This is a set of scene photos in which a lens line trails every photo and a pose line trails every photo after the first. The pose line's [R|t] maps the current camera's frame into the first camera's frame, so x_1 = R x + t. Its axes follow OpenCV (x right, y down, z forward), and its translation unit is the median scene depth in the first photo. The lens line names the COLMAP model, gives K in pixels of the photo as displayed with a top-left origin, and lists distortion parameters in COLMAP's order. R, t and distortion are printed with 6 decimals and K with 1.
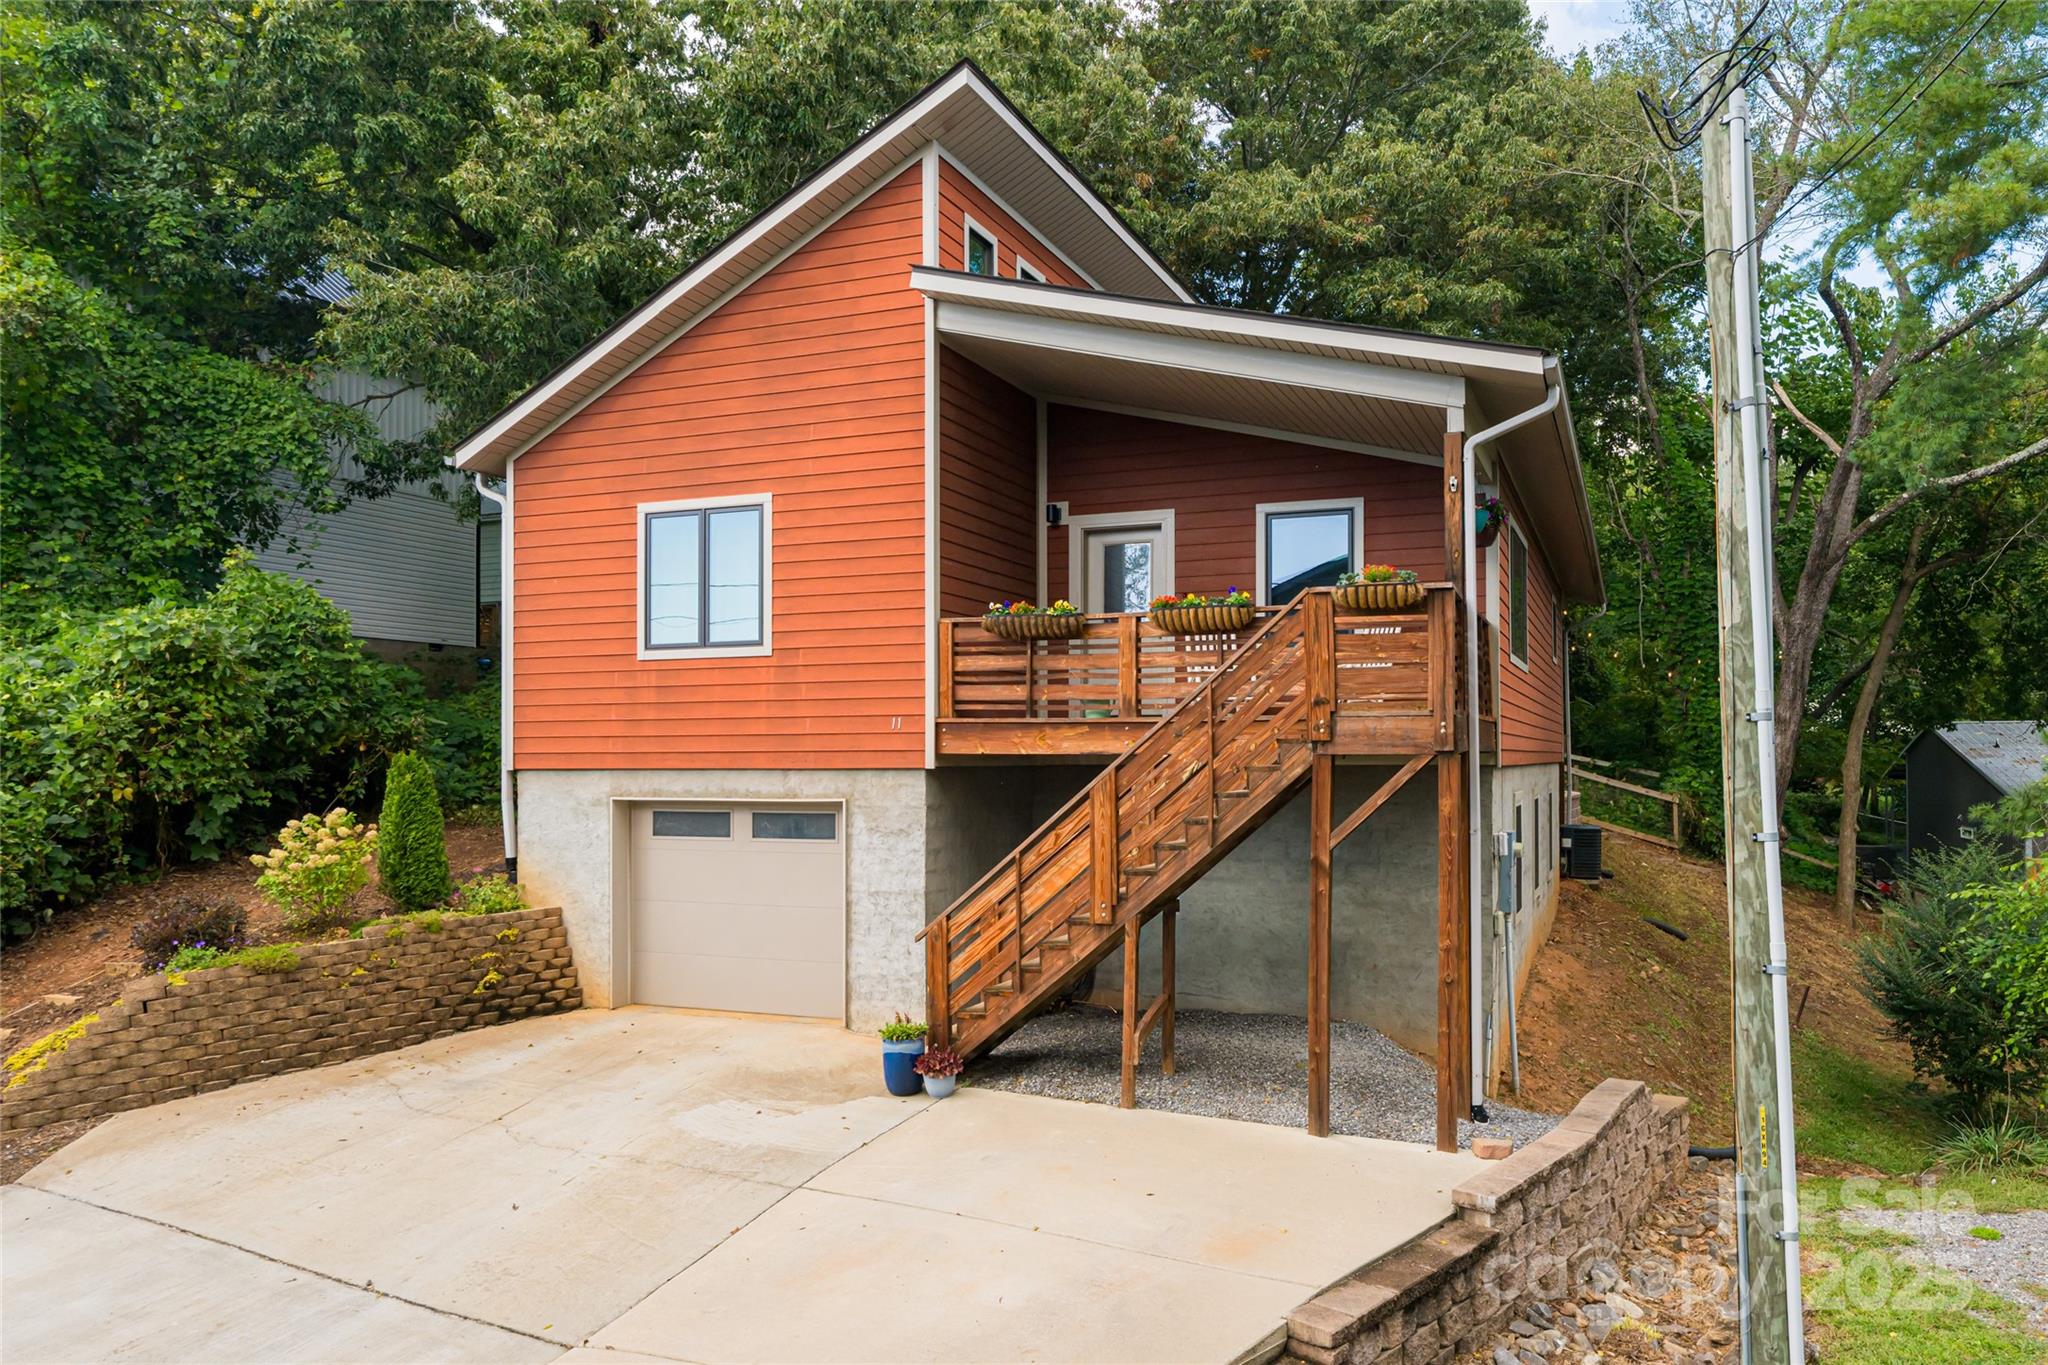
lens RADIAL K [[1107.5, 0, 1024.3], [0, 1107.5, 656.8], [0, 0, 1]] dist [-0.000982, -0.000958]
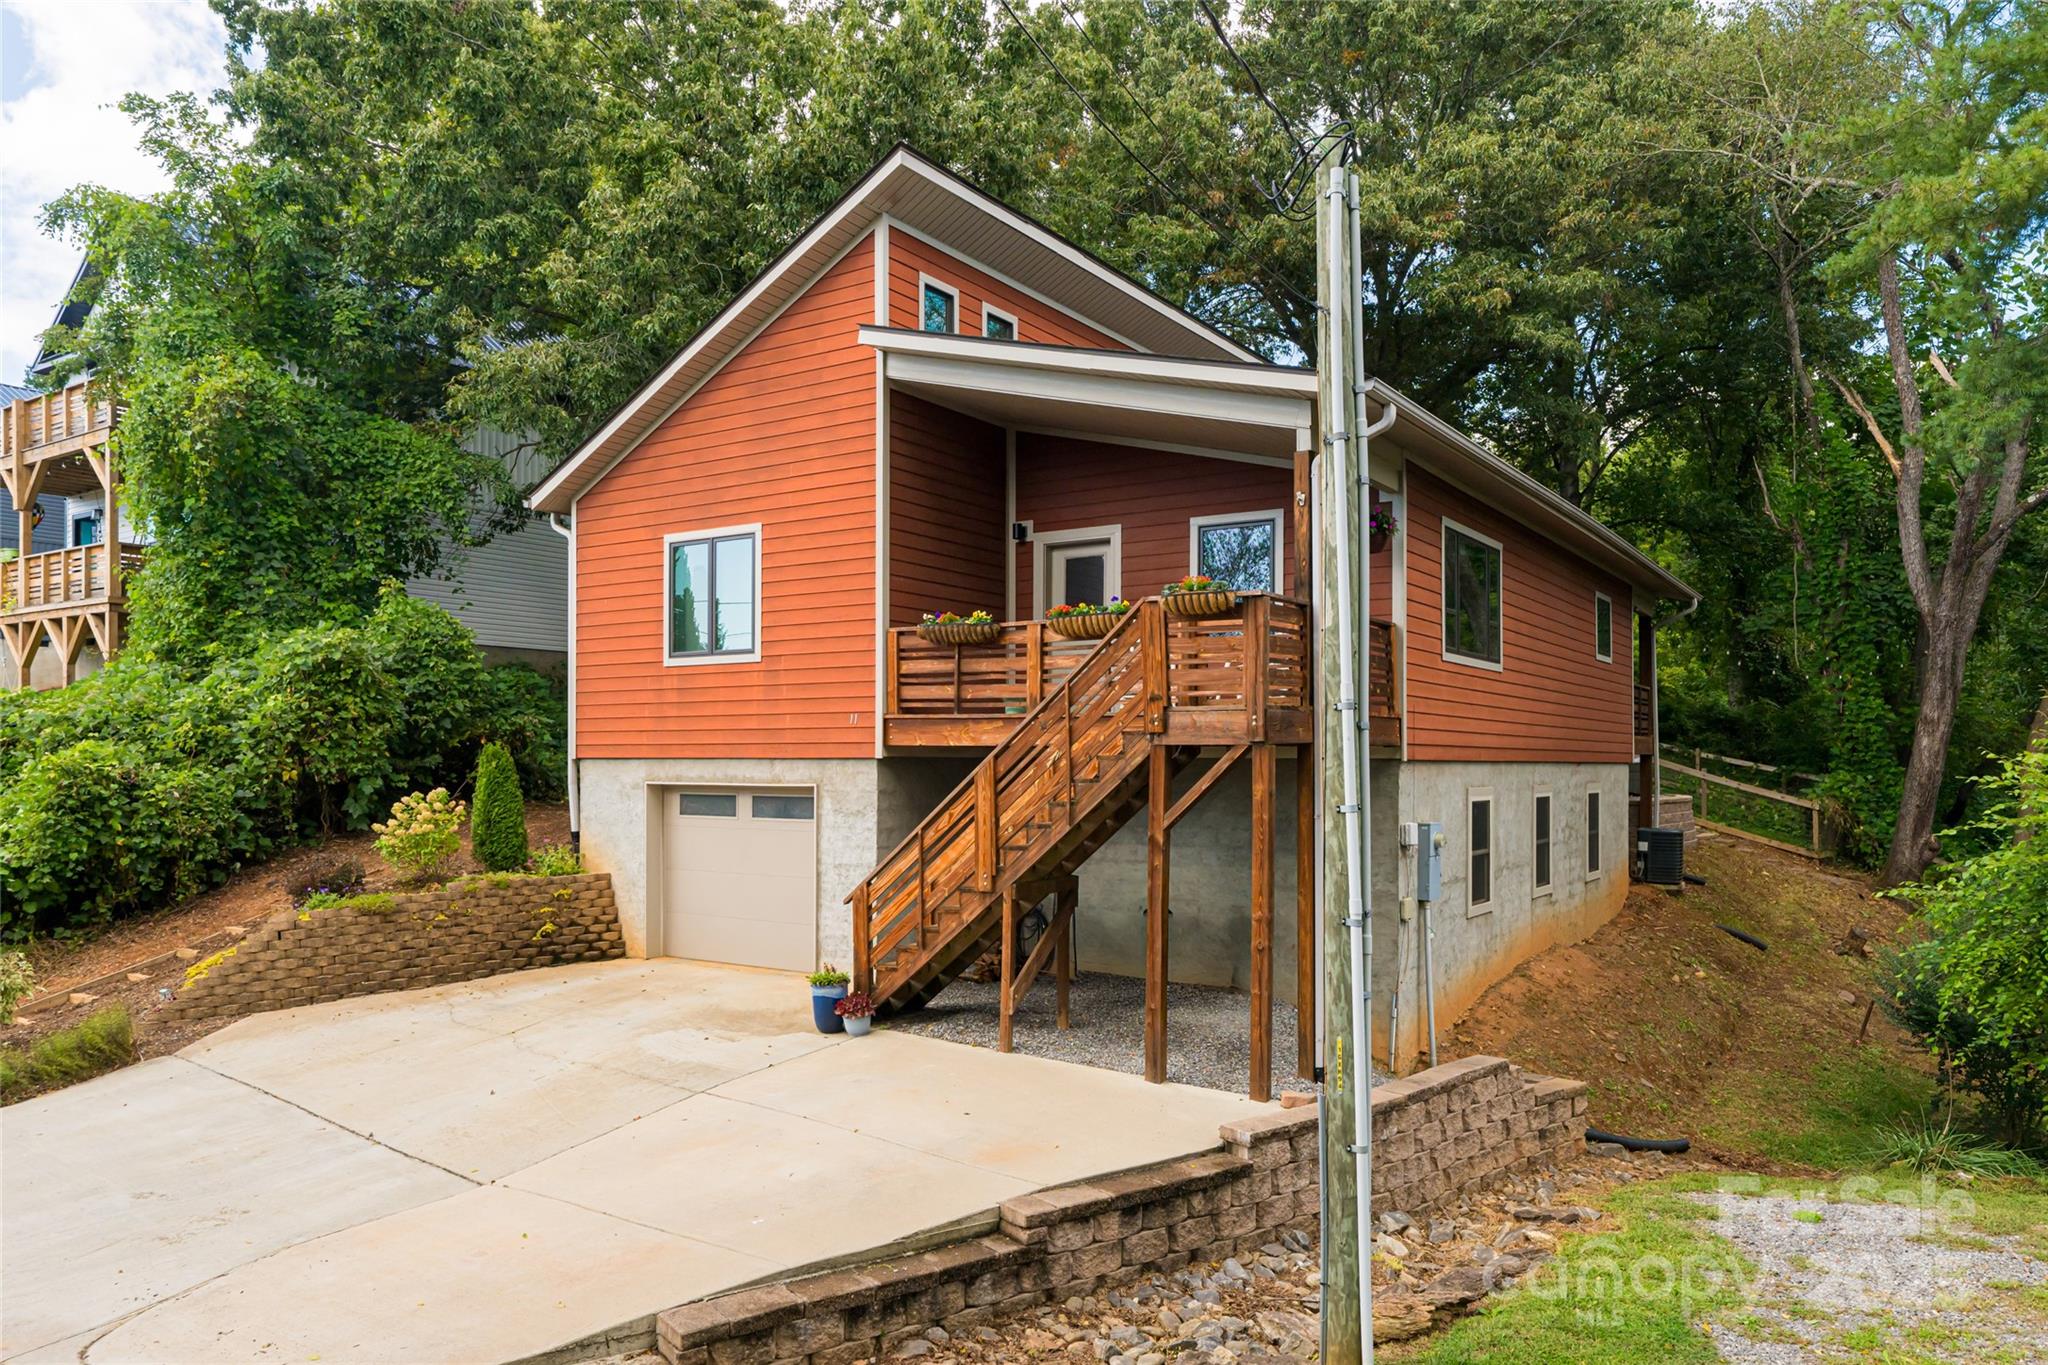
lens RADIAL K [[1107.5, 0, 1024.3], [0, 1107.5, 656.8], [0, 0, 1]] dist [-0.000982, -0.000958]
pose [[0.982671, -0.010611, -0.185056, 0.267913], [0.009975, 0.999941, -0.004371, 0.001680], [0.185092, 0.002450, 0.982718, -0.103851]]
